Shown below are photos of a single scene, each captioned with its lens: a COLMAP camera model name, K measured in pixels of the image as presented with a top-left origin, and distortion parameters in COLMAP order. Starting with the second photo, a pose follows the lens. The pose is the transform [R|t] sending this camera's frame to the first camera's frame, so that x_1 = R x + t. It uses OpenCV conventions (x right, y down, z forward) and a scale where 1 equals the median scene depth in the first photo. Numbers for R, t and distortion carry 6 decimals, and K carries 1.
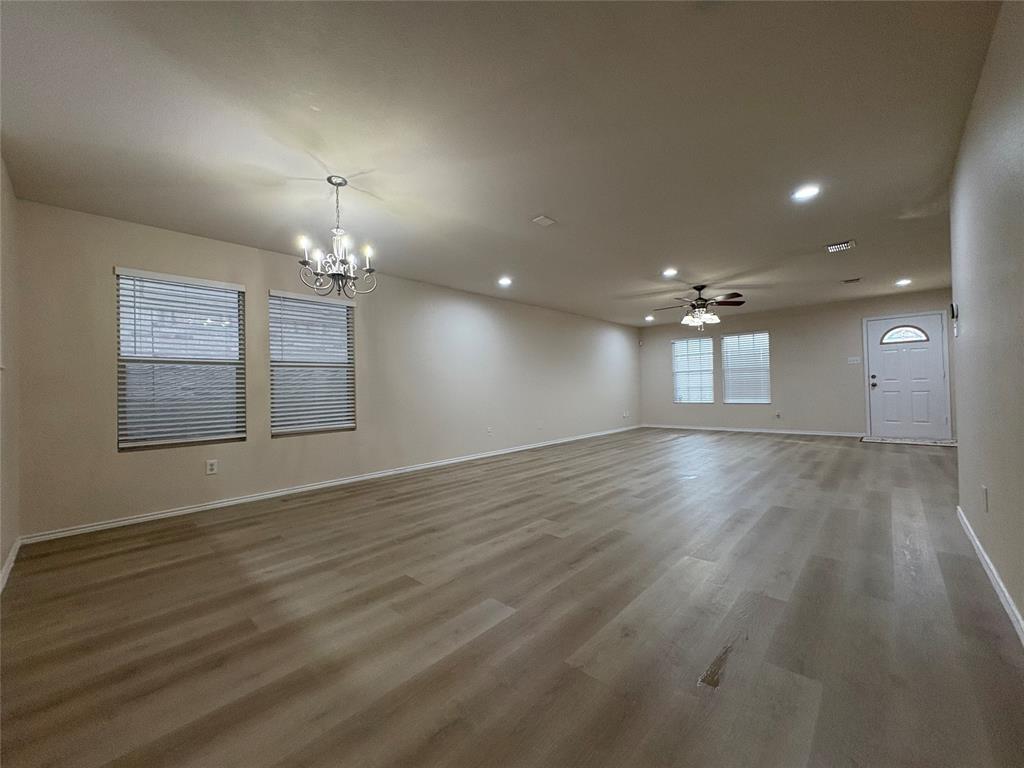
lens RADIAL K [[407.0, 0, 512.0], [0, 407.0, 384.0], [0, 0, 1]] dist [-0.000098, 0.000203]
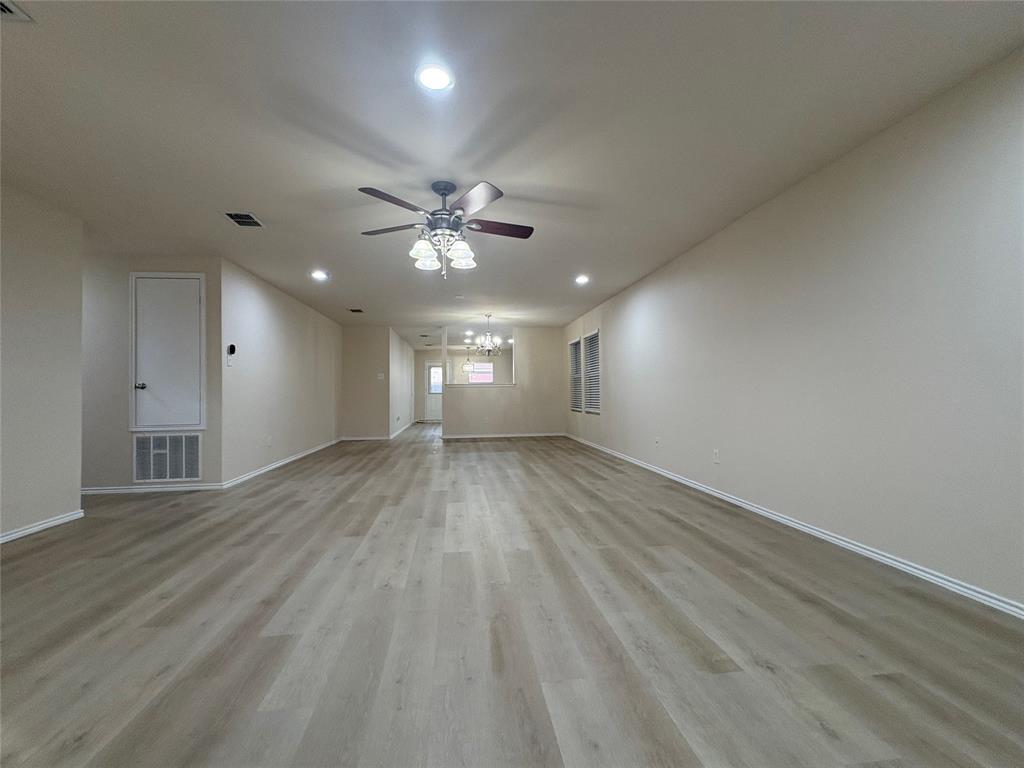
lens RADIAL K [[432.5, 0, 512.0], [0, 432.5, 384.0], [0, 0, 1]] dist [-0.000258, 0.000015]
pose [[-0.637627, 0.016741, -0.770163, 0.813996], [0.038036, 0.999229, -0.009770, 0.003056], [0.769405, -0.035524, -0.637772, 1.390693]]
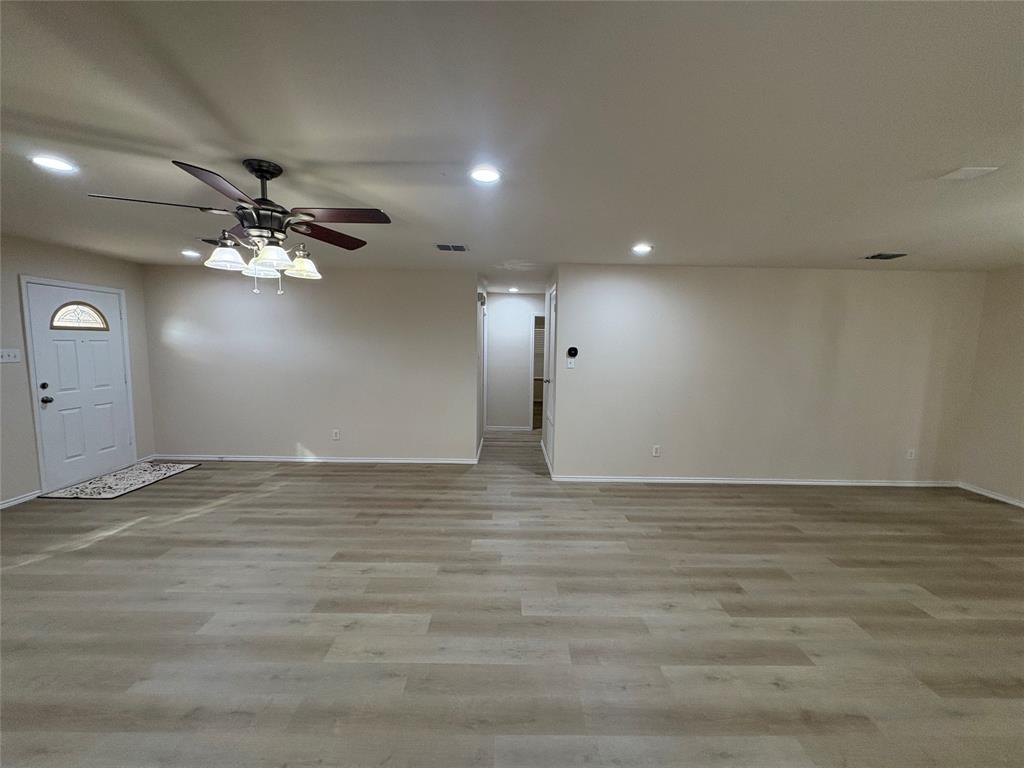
lens RADIAL K [[407.0, 0, 512.0], [0, 407.0, 384.0], [0, 0, 1]] dist [-0.000098, 0.000203]
pose [[-0.688534, -0.058625, 0.722831, 0.052025], [-0.011086, 0.997462, 0.070339, -0.079999], [-0.725120, 0.040418, -0.687436, 1.100201]]
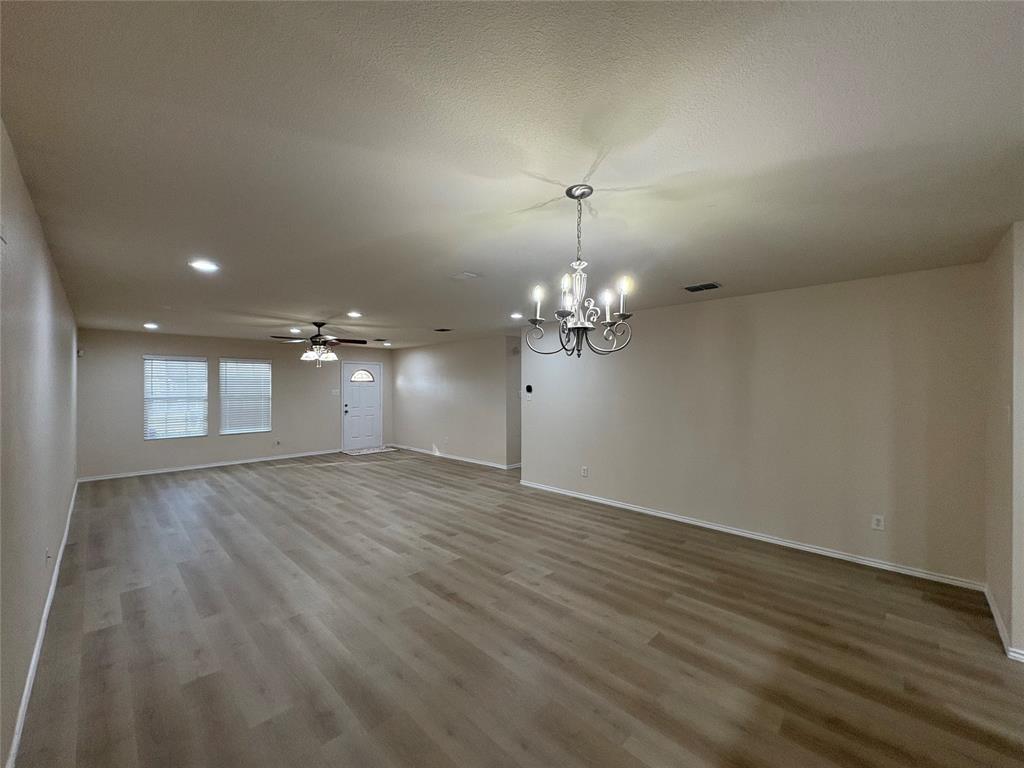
lens RADIAL K [[407.0, 0, 512.0], [0, 407.0, 384.0], [0, 0, 1]] dist [-0.000098, 0.000203]
pose [[0.026236, 0.028377, 0.999253, -0.517029], [-0.013634, 0.999514, -0.028026, -0.070034], [-0.999563, -0.012889, 0.026610, 0.505982]]
